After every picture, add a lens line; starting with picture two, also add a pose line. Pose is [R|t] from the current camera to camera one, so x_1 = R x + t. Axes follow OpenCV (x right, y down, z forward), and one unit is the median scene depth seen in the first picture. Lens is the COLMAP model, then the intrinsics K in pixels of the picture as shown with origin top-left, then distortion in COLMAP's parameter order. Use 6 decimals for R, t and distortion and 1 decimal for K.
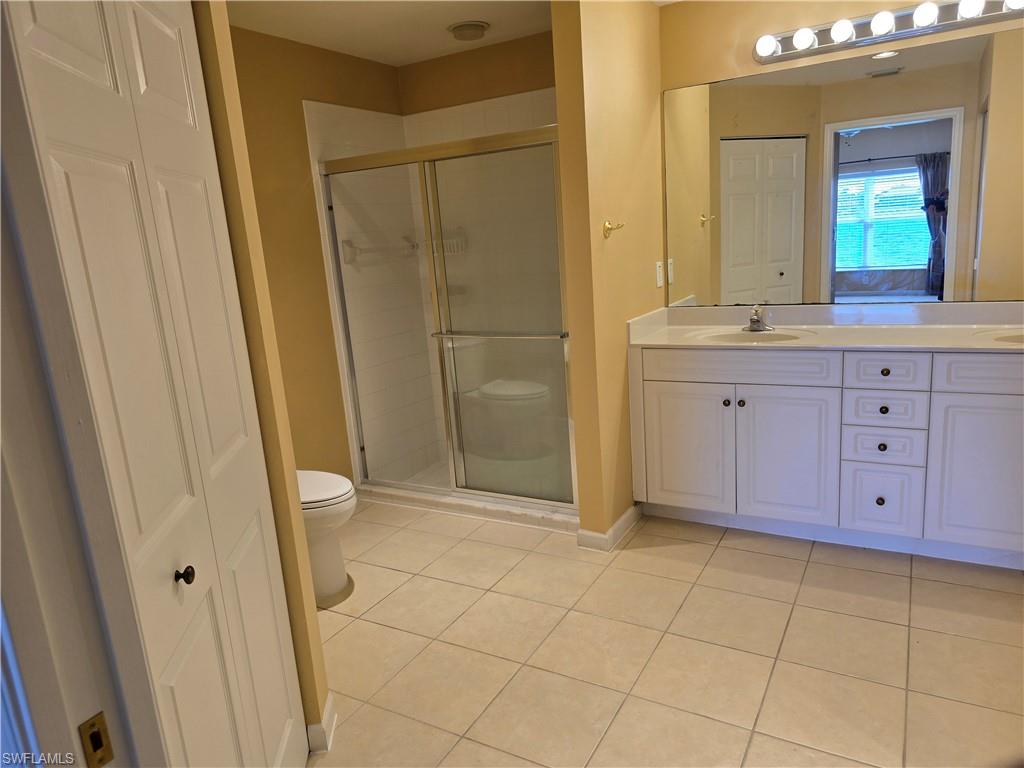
lens RADIAL K [[685.1, 0, 512.1], [0, 685.1, 394.2], [0, 0, 1]] dist [0.064561, -0.070431]
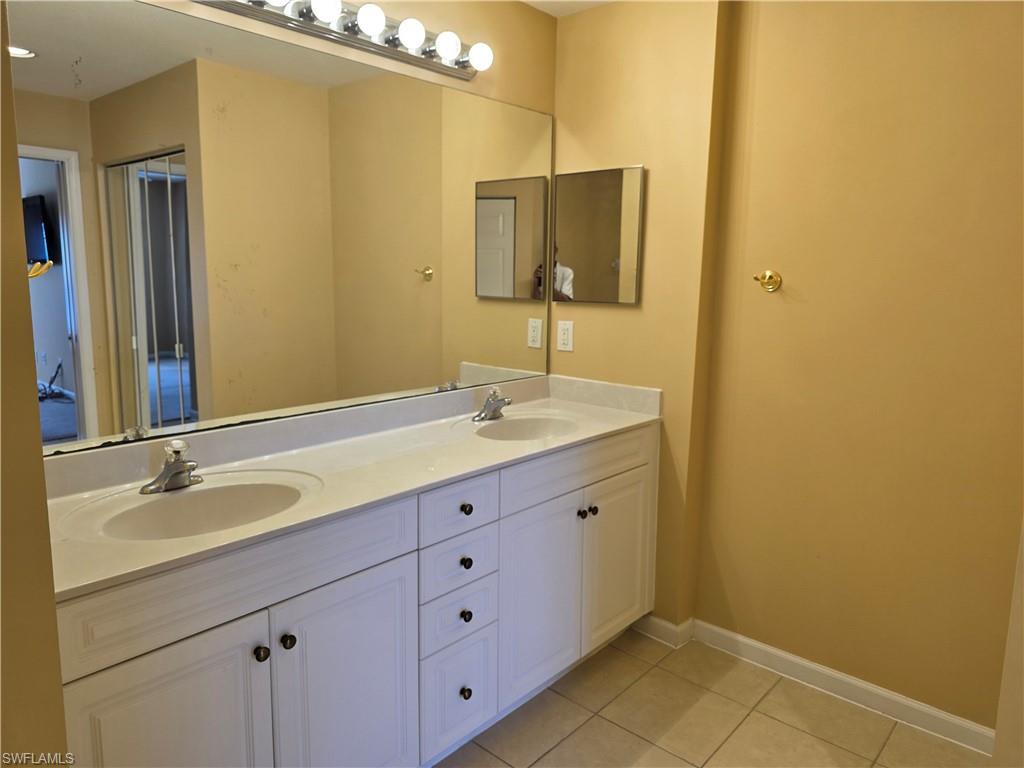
lens RADIAL K [[701.0, 0, 518.6], [0, 701.0, 368.2], [0, 0, 1]] dist [0.048263, -0.061607]
pose [[0.194400, -0.063124, 0.978889, -0.111930], [0.192996, 0.980883, 0.024925, -0.148752], [-0.961749, 0.184076, 0.202867, 0.650029]]
